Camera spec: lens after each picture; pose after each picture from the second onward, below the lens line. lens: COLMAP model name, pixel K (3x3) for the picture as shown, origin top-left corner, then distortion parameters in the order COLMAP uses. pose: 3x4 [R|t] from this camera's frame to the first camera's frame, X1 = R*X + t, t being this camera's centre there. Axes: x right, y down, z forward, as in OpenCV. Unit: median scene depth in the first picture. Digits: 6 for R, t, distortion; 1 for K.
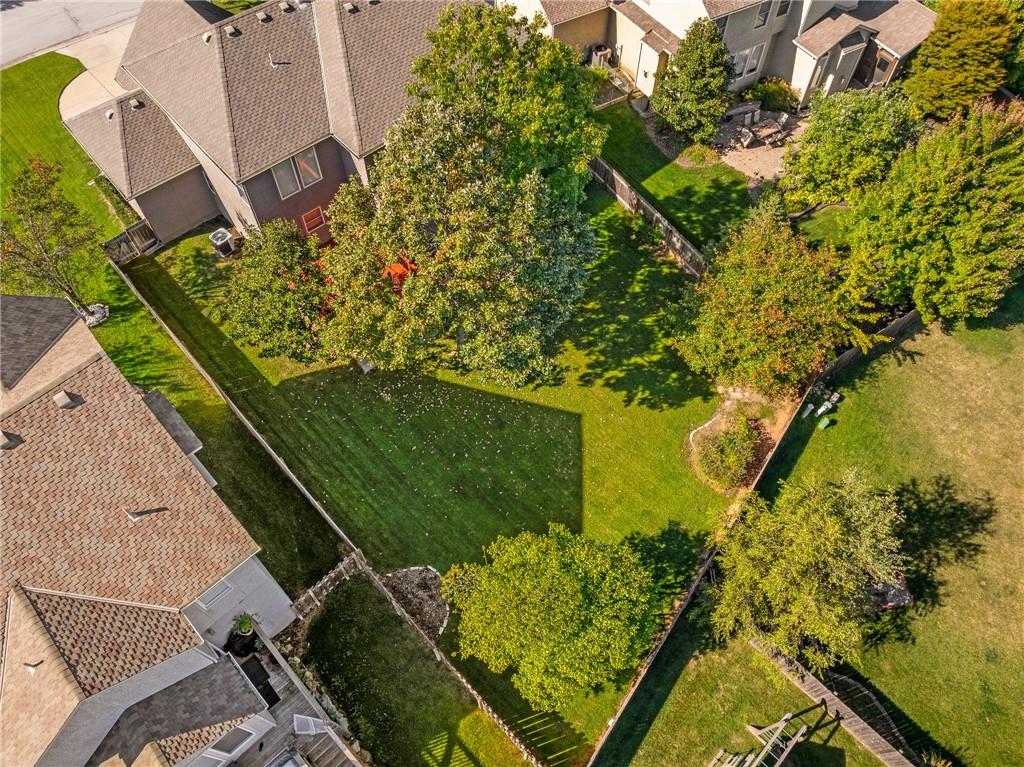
lens RADIAL K [[726.5, 0, 514.0], [0, 726.5, 376.6], [0, 0, 1]] dist [-0.047341, 0.014666]
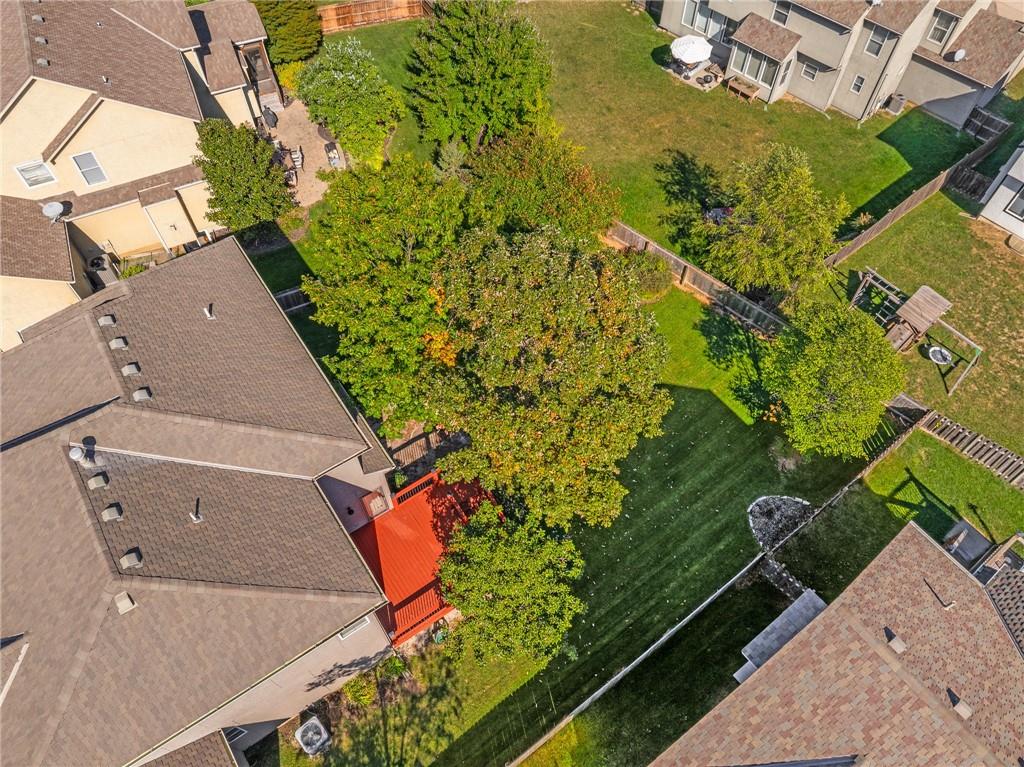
lens RADIAL K [[726.5, 0, 513.9], [0, 726.5, 381.8], [0, 0, 1]] dist [-0.047341, 0.014666]
pose [[0.118002, -0.832493, 0.541324, -0.489763], [0.829972, 0.381971, 0.406503, -0.452606], [-0.545181, 0.401316, 0.736019, 0.272231]]
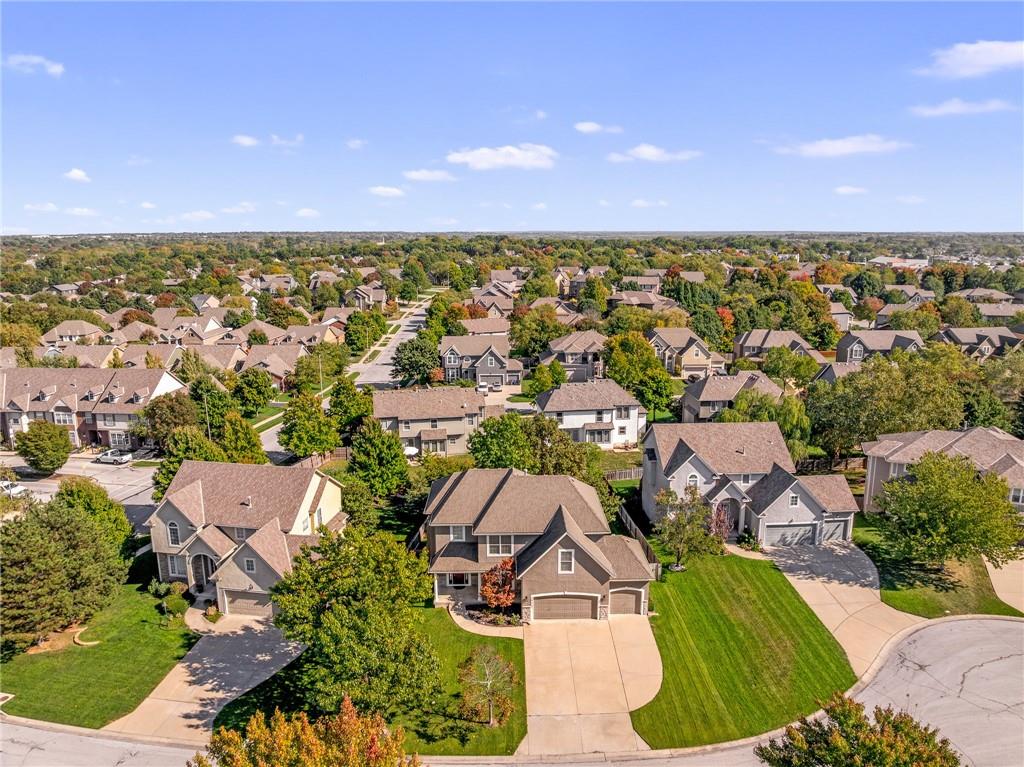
lens RADIAL K [[726.5, 0, 520.8], [0, 726.5, 384.2], [0, 0, 1]] dist [-0.047341, 0.014666]
pose [[-0.766427, -0.138913, 0.627130, -1.431446], [0.536461, 0.398532, 0.743896, -2.006979], [-0.353269, 0.906573, -0.230925, 1.132237]]
